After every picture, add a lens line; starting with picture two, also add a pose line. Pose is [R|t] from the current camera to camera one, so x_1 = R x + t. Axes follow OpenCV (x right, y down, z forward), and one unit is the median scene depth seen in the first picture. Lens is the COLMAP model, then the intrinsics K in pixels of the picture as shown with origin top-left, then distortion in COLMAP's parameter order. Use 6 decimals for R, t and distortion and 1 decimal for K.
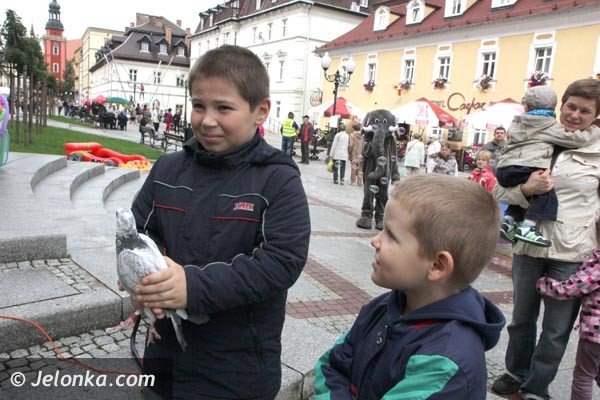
lens RADIAL K [[474.1, 0, 300.0], [0, 474.1, 200.0], [0, 0, 1]] dist [-0.100318, 0.111302]
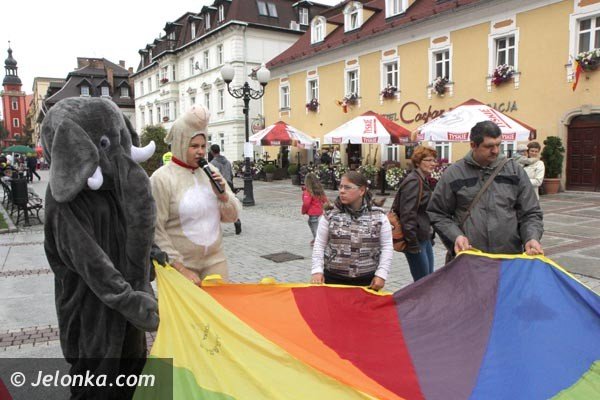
lens RADIAL K [[474.1, 0, 300.0], [0, 474.1, 200.0], [0, 0, 1]] dist [-0.100318, 0.111302]
pose [[0.993125, -0.100644, 0.059771, 0.061719], [0.104215, 0.992744, -0.059982, -0.020413], [-0.053300, 0.065798, 0.996408, 0.155055]]
